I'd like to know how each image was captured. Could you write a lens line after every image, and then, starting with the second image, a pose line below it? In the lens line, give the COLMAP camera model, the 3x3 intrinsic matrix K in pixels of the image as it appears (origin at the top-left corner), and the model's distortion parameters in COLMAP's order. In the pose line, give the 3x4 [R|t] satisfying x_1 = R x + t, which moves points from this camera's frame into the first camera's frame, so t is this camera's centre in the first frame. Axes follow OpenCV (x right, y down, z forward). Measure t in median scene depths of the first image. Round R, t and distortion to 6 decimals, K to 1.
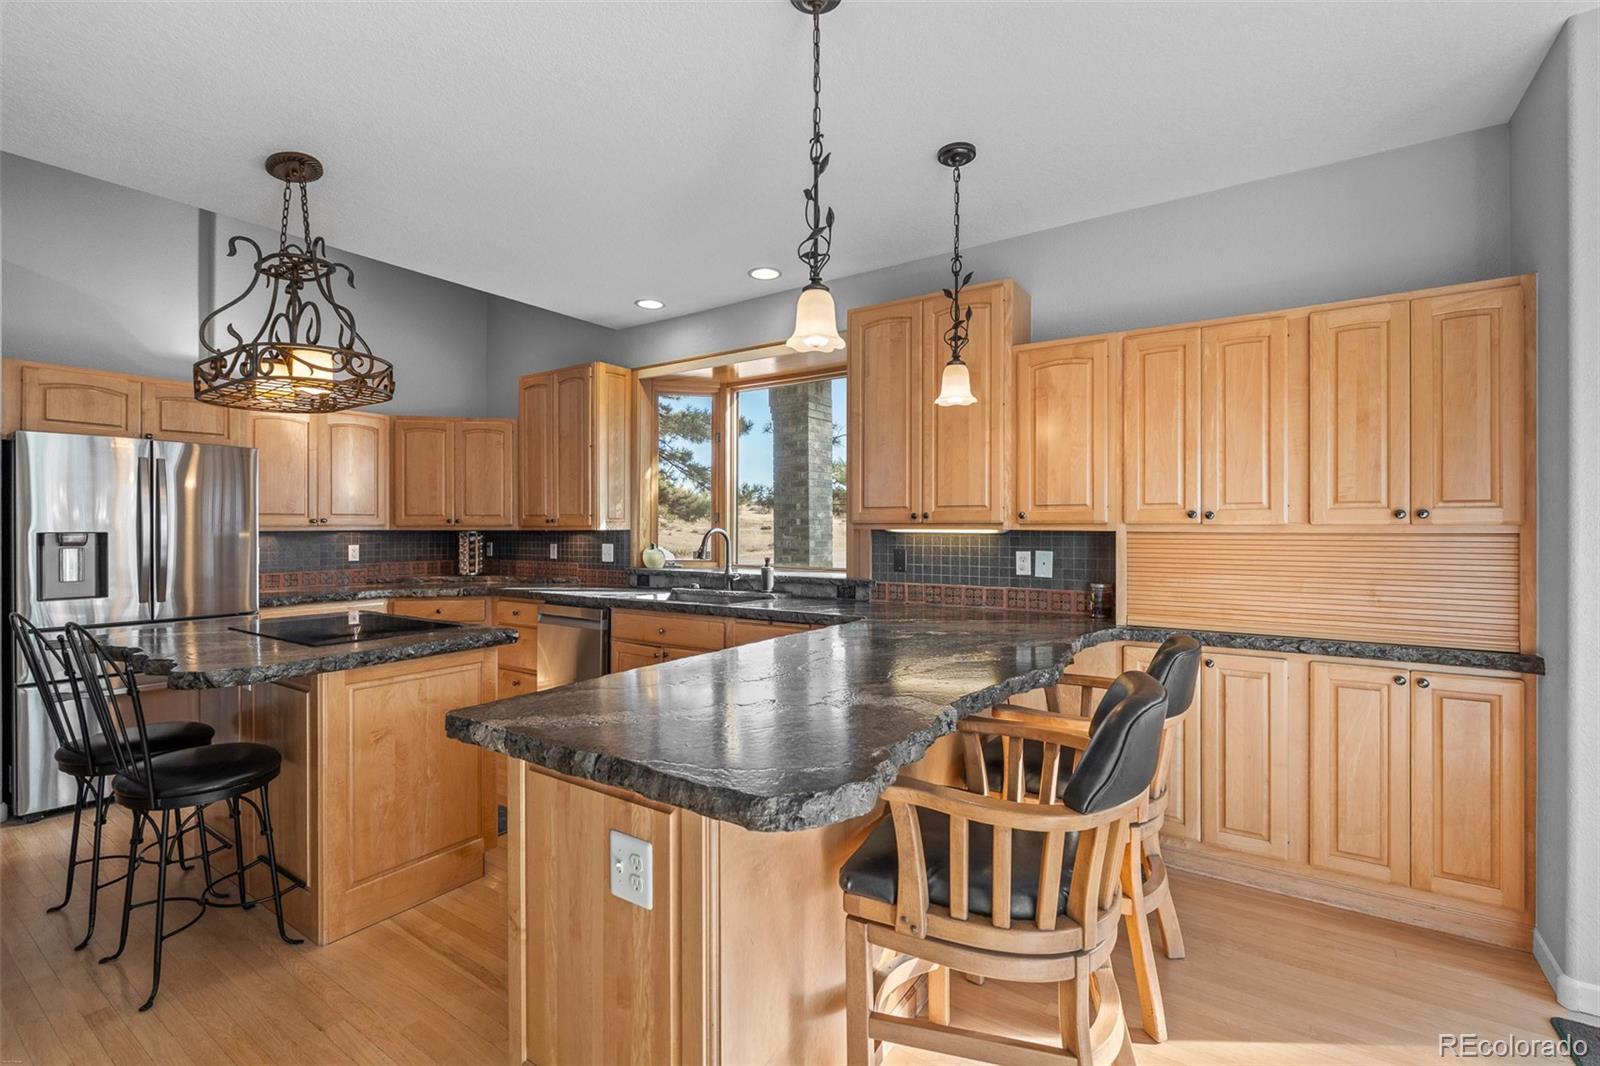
lens RADIAL K [[719.3, 0, 775.9], [0, 719.3, 525.9], [0, 0, 1]] dist [-0.006019, 0.000698]
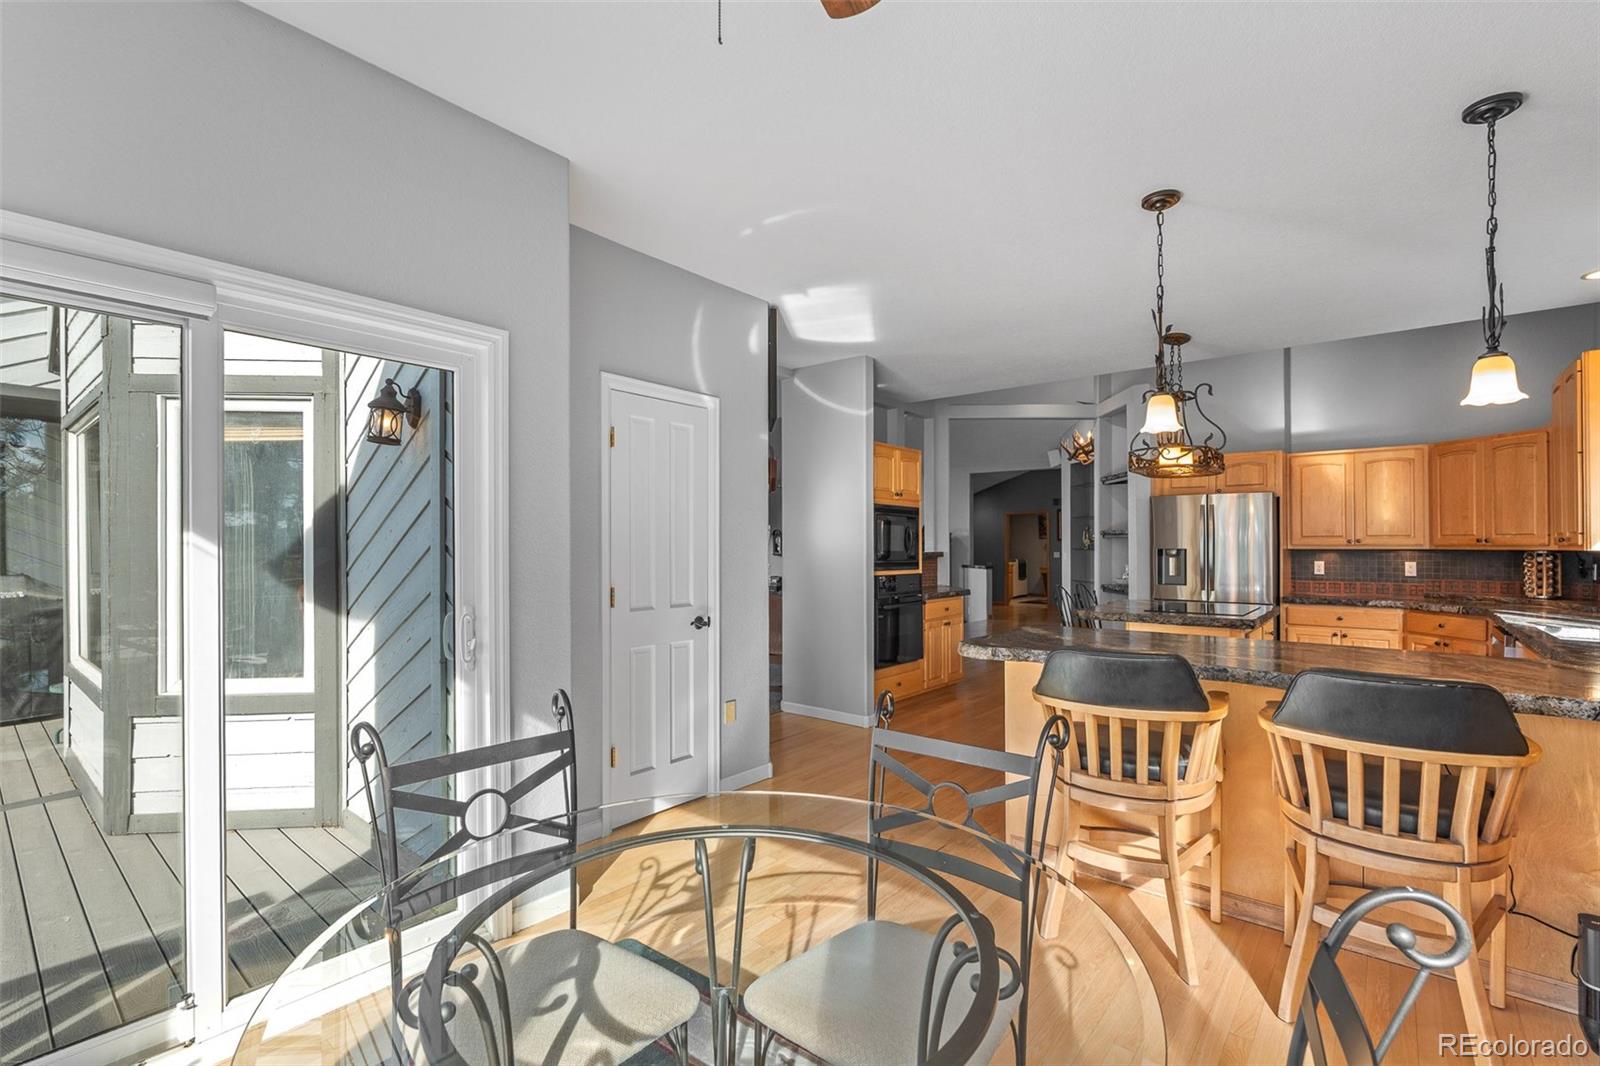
lens RADIAL K [[719.3, 0, 775.9], [0, 719.3, 525.9], [0, 0, 1]] dist [-0.006019, 0.000698]
pose [[-0.114721, -0.025445, -0.993072, 0.675525], [-0.002585, 0.999676, -0.025315, 0.000871], [0.993394, -0.000337, -0.114749, 0.143398]]
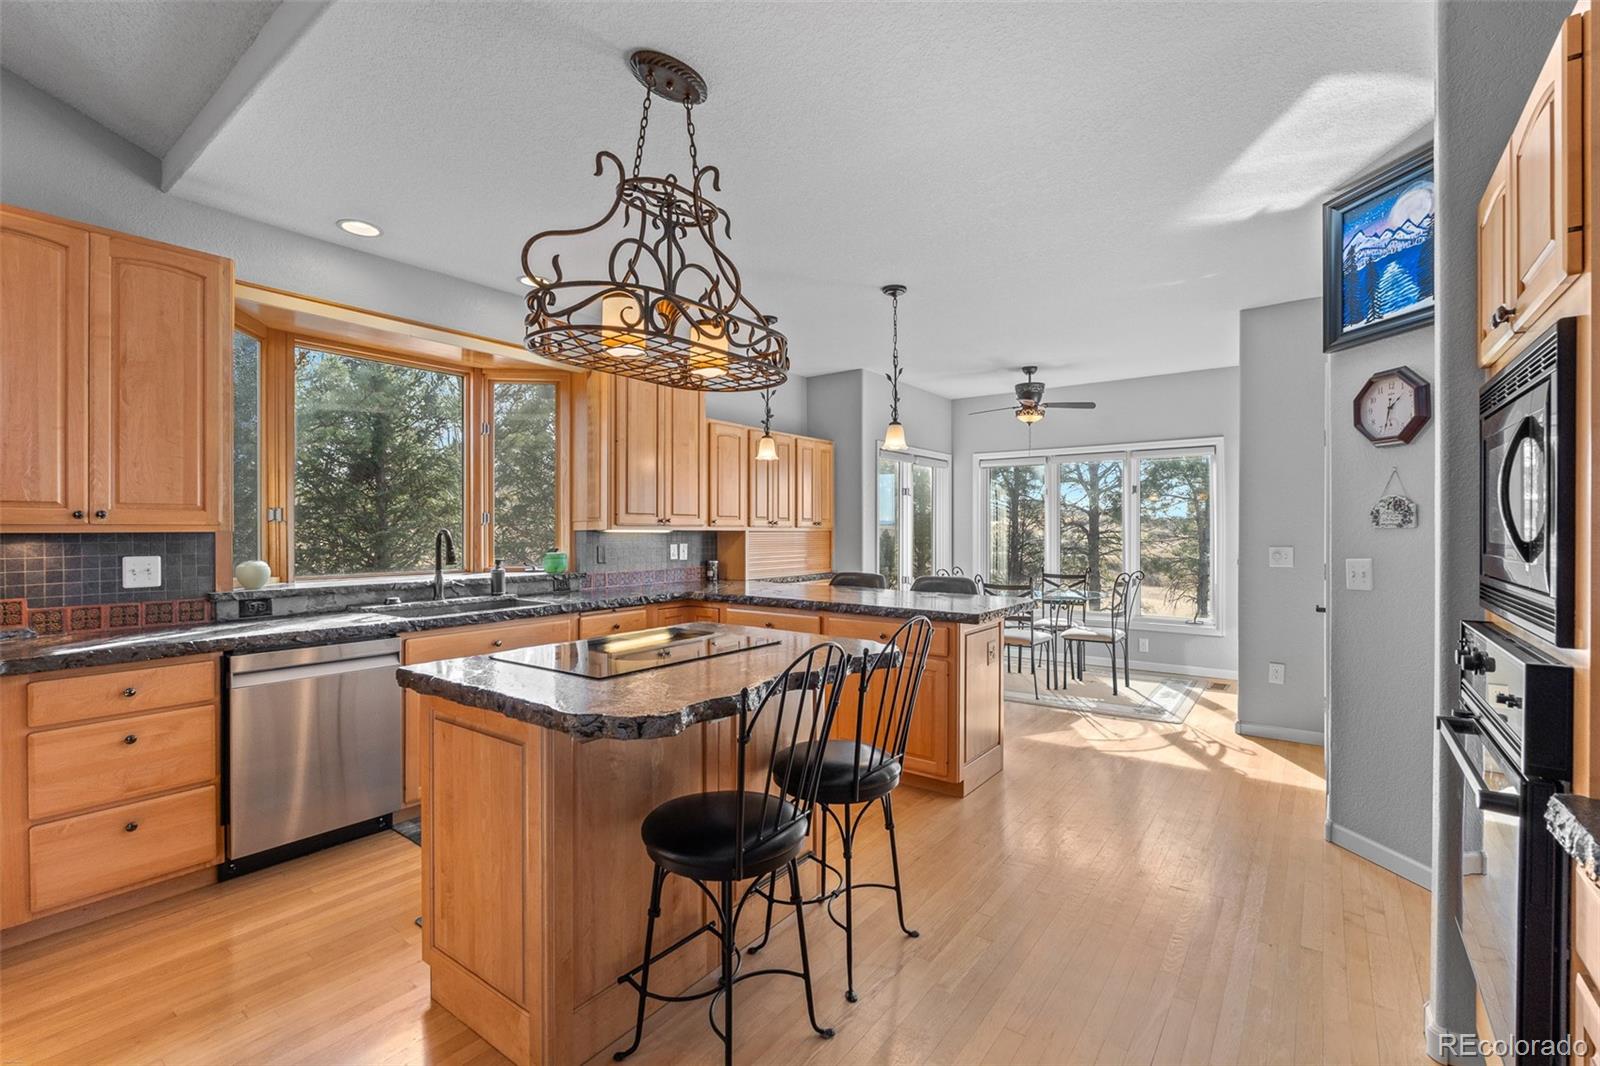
lens RADIAL K [[719.3, 0, 775.9], [0, 719.3, 525.9], [0, 0, 1]] dist [-0.006019, 0.000698]
pose [[0.061741, 0.002275, 0.998090, -0.804608], [-0.002551, 0.999994, -0.002122, 0.000570], [-0.998089, -0.002415, 0.061747, 0.479661]]
